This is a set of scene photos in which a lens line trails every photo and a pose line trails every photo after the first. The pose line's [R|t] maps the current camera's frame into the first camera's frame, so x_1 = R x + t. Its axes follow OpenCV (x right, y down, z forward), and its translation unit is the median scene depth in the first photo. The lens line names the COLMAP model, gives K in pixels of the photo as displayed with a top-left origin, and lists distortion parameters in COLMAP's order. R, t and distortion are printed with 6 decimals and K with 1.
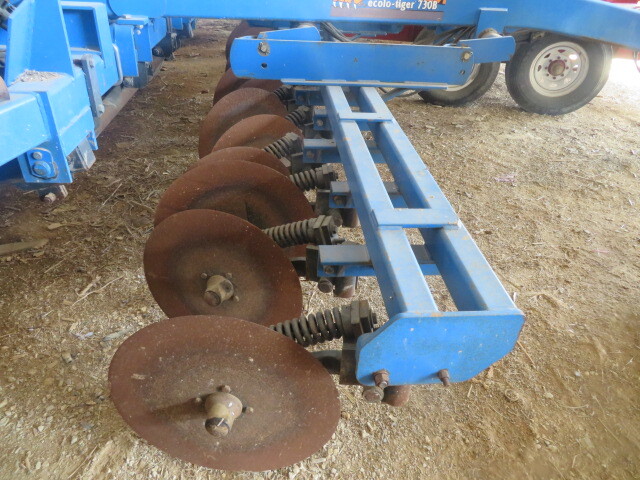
lens RADIAL K [[455.1, 0, 317.0], [0, 455.1, 235.6], [0, 0, 1]] dist [-0.015601, 0.000776]
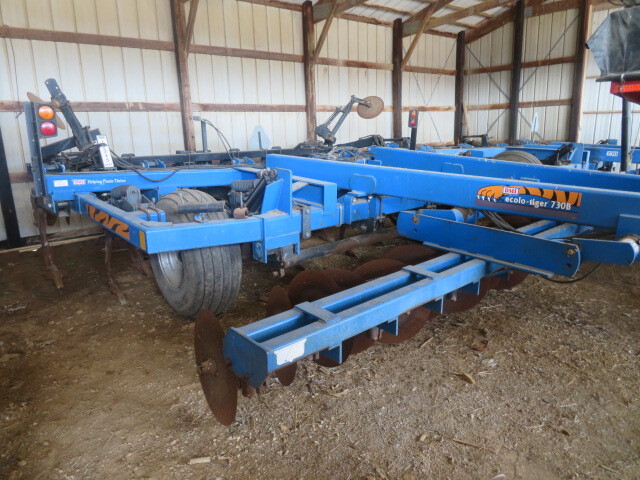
lens RADIAL K [[455.1, 0, 317.0], [0, 455.1, 235.6], [0, 0, 1]] dist [-0.015601, 0.000776]
pose [[0.603930, 0.156862, -0.781450, 0.785436], [-0.424066, 0.893390, -0.148400, -0.020461], [0.674861, 0.421009, 0.606064, -0.058396]]
